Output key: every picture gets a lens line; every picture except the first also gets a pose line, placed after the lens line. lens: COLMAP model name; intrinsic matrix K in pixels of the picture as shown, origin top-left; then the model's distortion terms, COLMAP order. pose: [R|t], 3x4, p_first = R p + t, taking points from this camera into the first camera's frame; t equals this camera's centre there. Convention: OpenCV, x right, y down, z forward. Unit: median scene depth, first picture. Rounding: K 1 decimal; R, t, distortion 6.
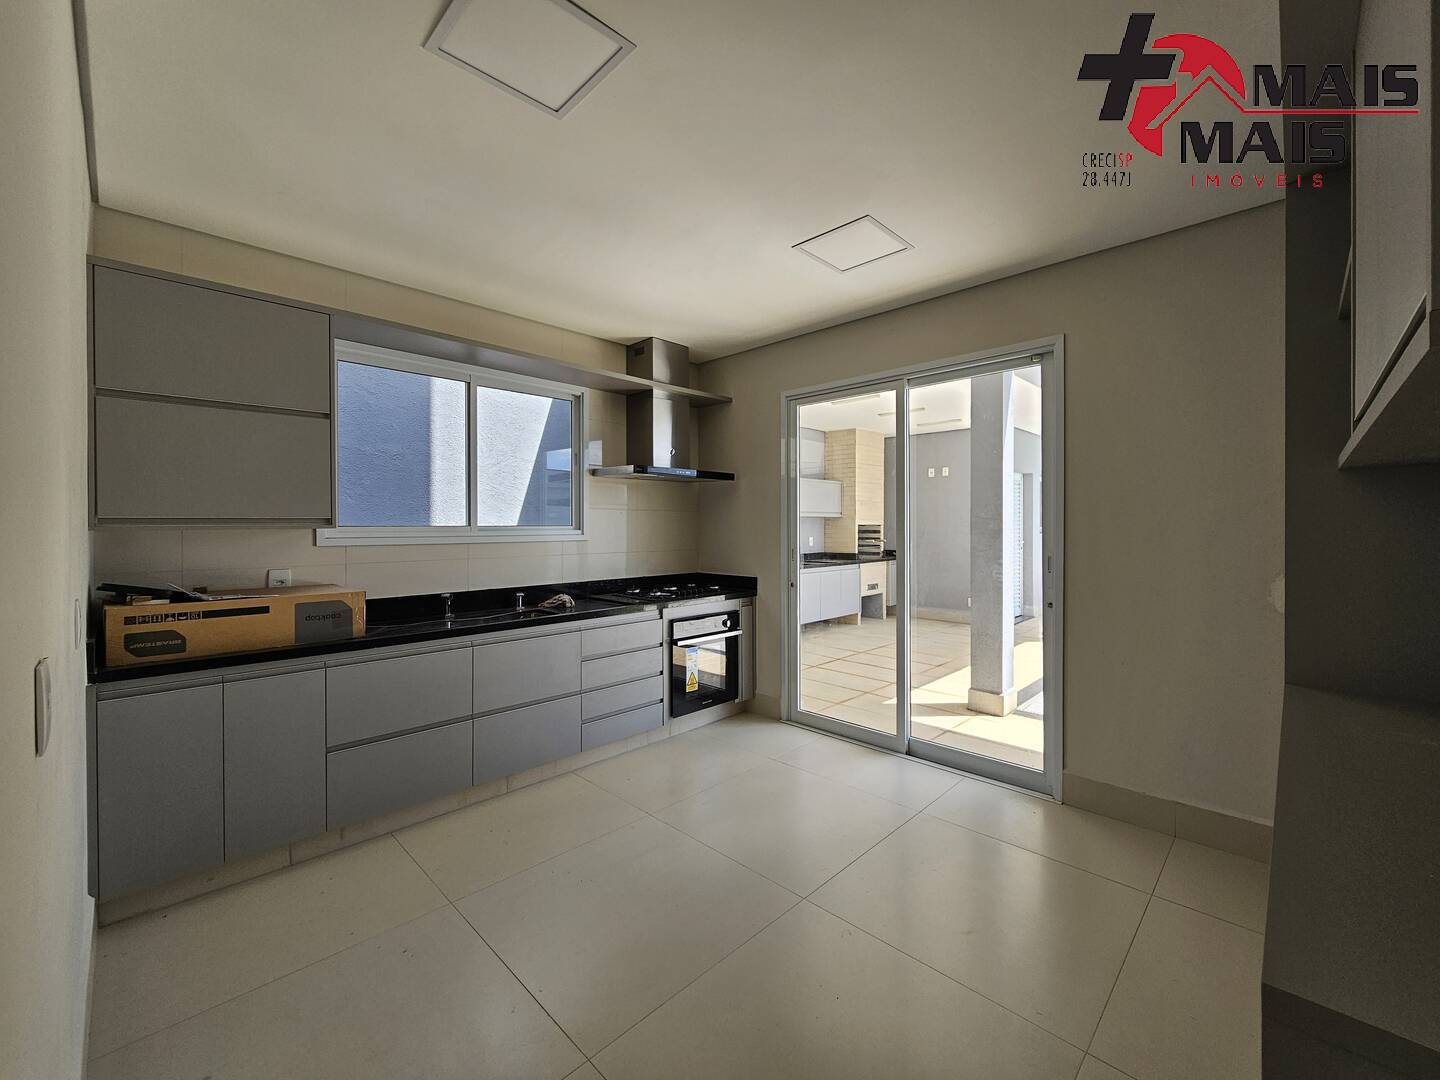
lens RADIAL K [[589.0, 0, 724.9], [0, 589.0, 535.4], [0, 0, 1]] dist [0.002215, 0.000134]
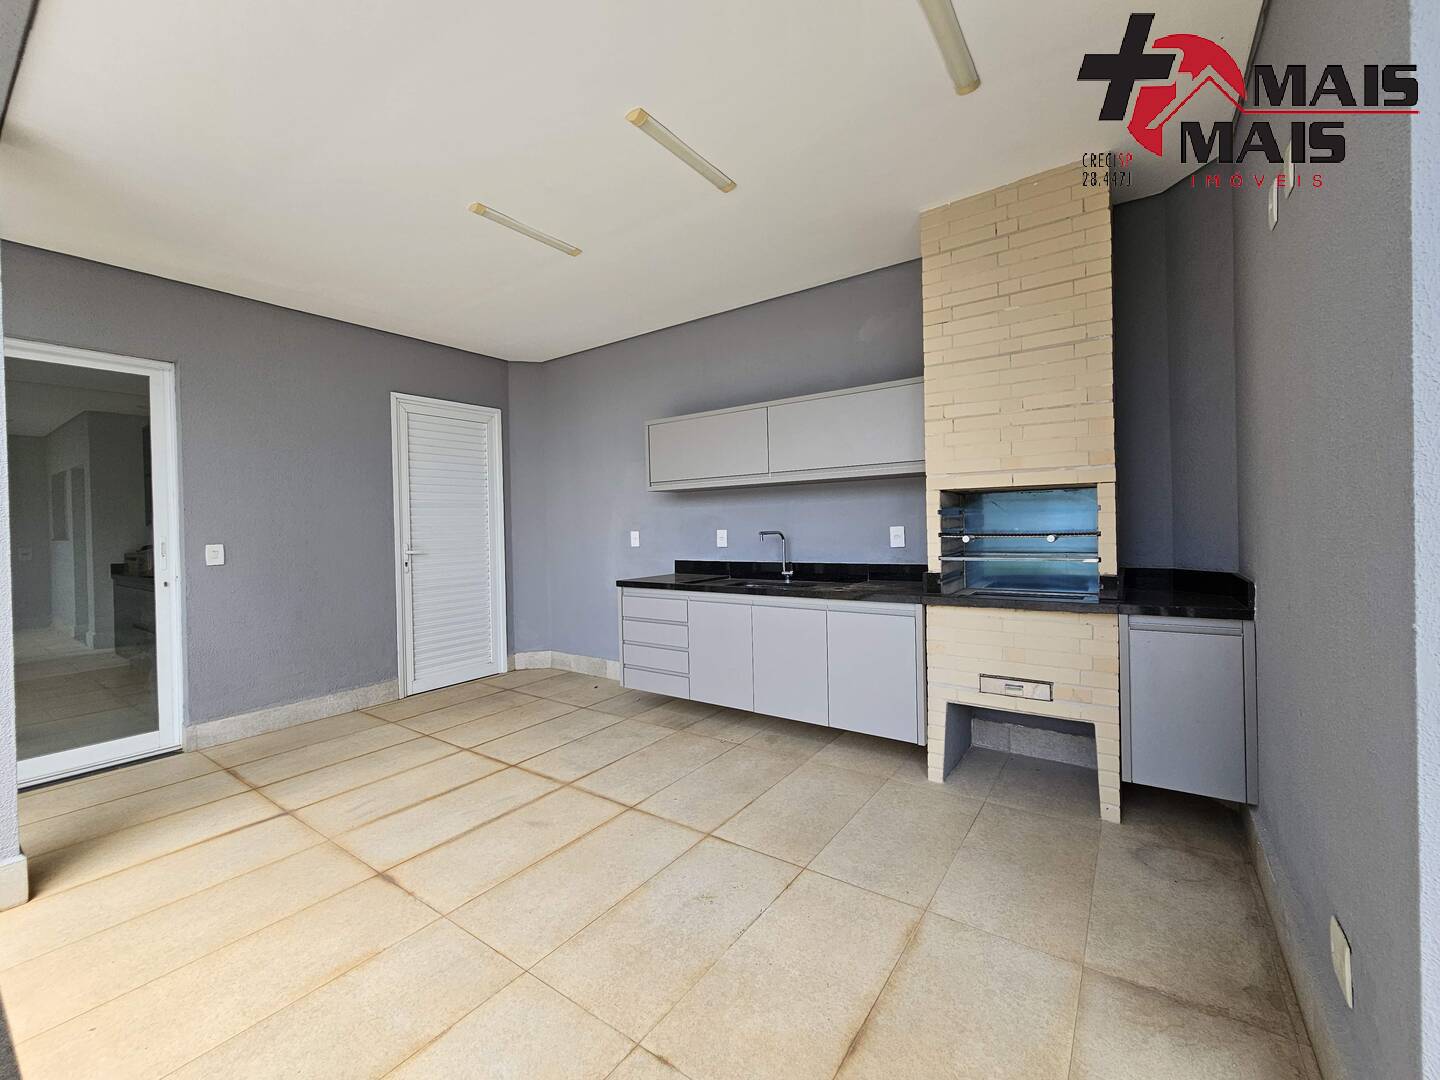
lens RADIAL K [[589.0, 0, 725.3], [0, 589.0, 533.3], [0, 0, 1]] dist [0.002215, 0.000134]
pose [[0.166494, 0.013366, -0.985952, 0.531151], [0.006004, 0.999876, 0.014568, 0.001364], [0.986024, -0.008345, 0.166393, 0.803345]]
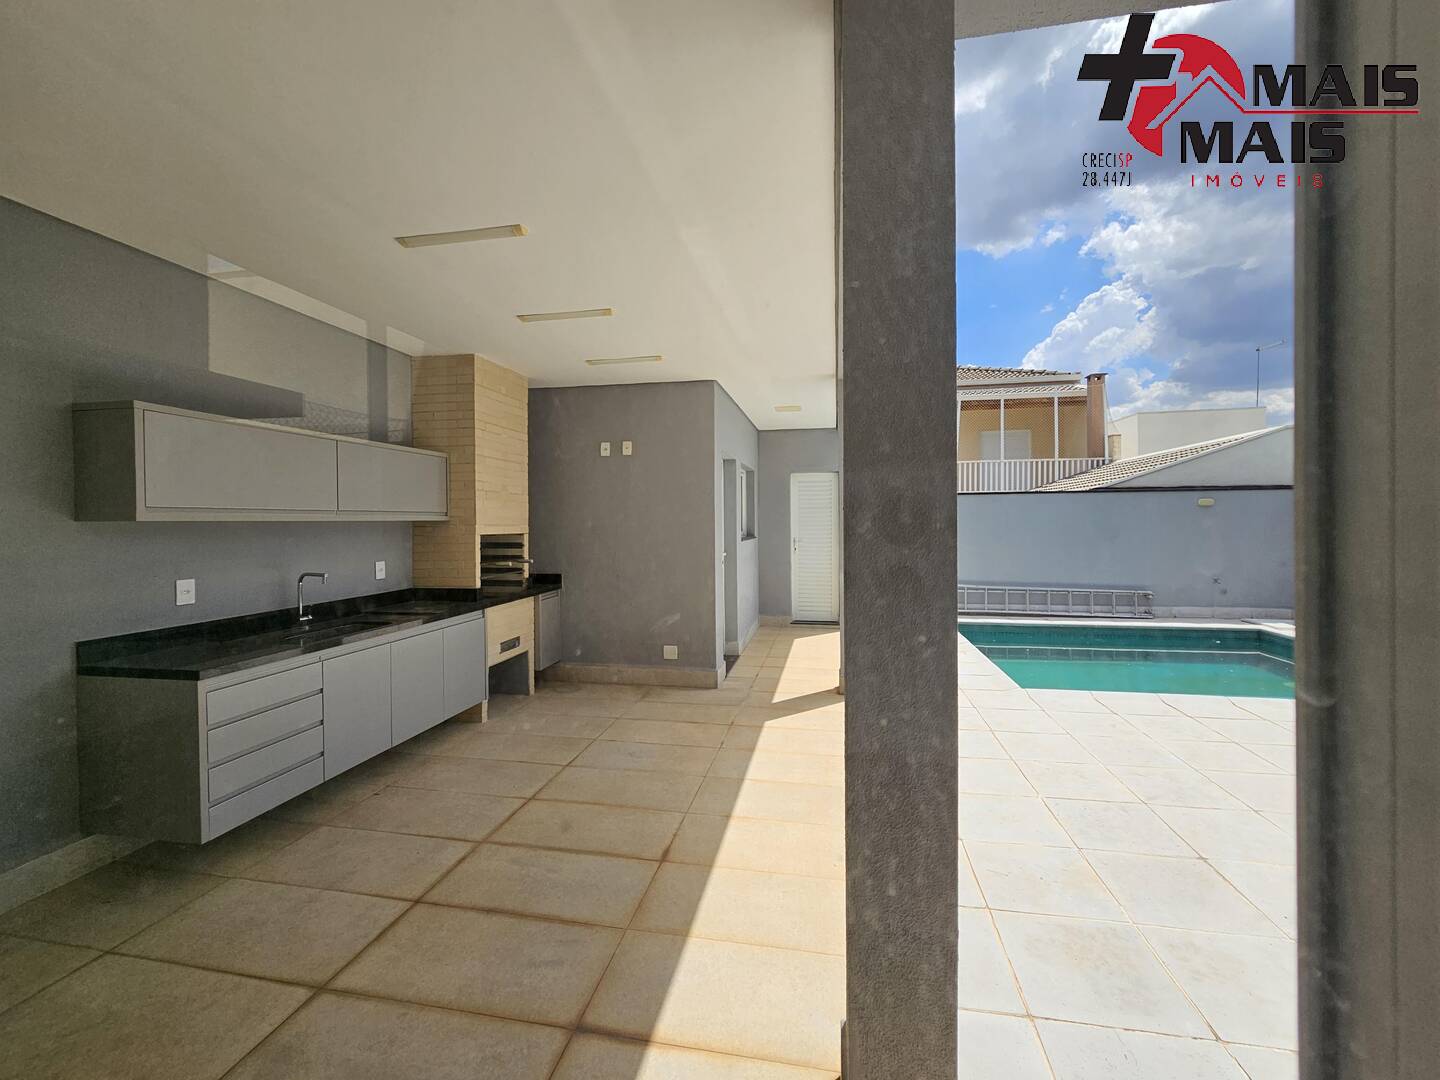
lens RADIAL K [[589.0, 0, 723.8], [0, 589.0, 526.9], [0, 0, 1]] dist [0.002215, 0.000134]
pose [[0.831916, -0.007995, 0.554844, 0.109672], [0.013390, 0.999894, -0.005668, -0.019074], [-0.554740, 0.012145, 0.831935, 0.418807]]
